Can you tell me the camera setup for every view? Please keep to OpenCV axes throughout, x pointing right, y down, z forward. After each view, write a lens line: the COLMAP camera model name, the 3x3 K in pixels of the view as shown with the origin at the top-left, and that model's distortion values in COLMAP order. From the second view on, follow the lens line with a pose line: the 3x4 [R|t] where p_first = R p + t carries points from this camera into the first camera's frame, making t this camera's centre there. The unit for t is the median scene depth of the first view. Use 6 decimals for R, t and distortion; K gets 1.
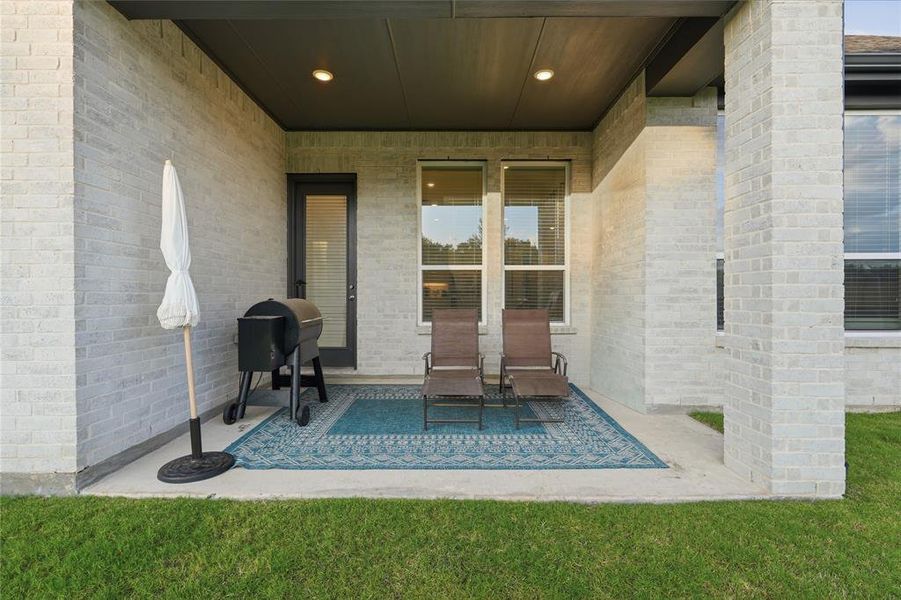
lens RADIAL K [[414.9, 0, 447.7], [0, 414.9, 300.2], [0, 0, 1]] dist [-0.000892, 0.000646]
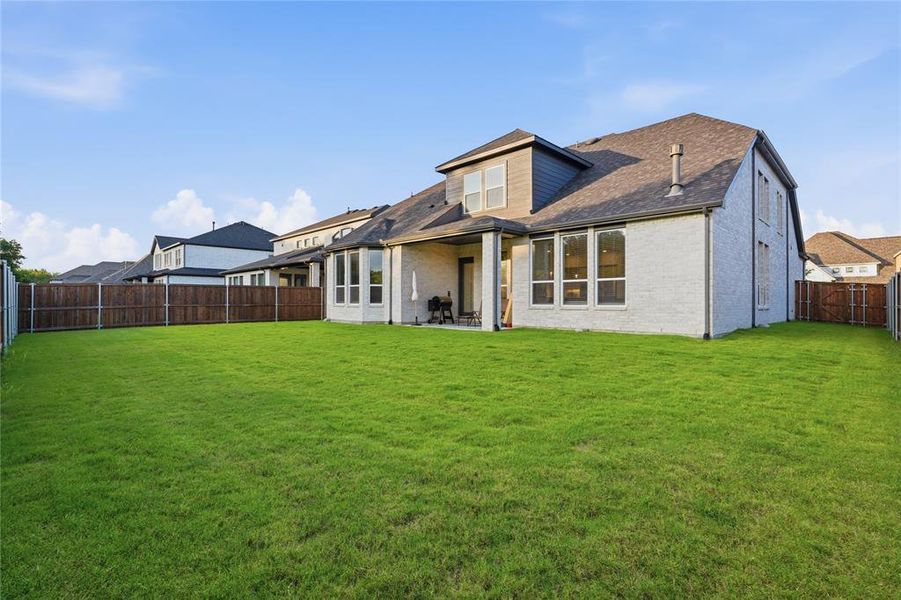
lens RADIAL K [[414.9, 0, 447.7], [0, 414.9, 300.2], [0, 0, 1]] dist [-0.000892, 0.000646]
pose [[0.712878, -0.005628, -0.701265, 2.830334], [-0.003752, 0.999923, -0.011839, 0.100520], [0.701278, 0.011071, 0.712802, -2.106214]]
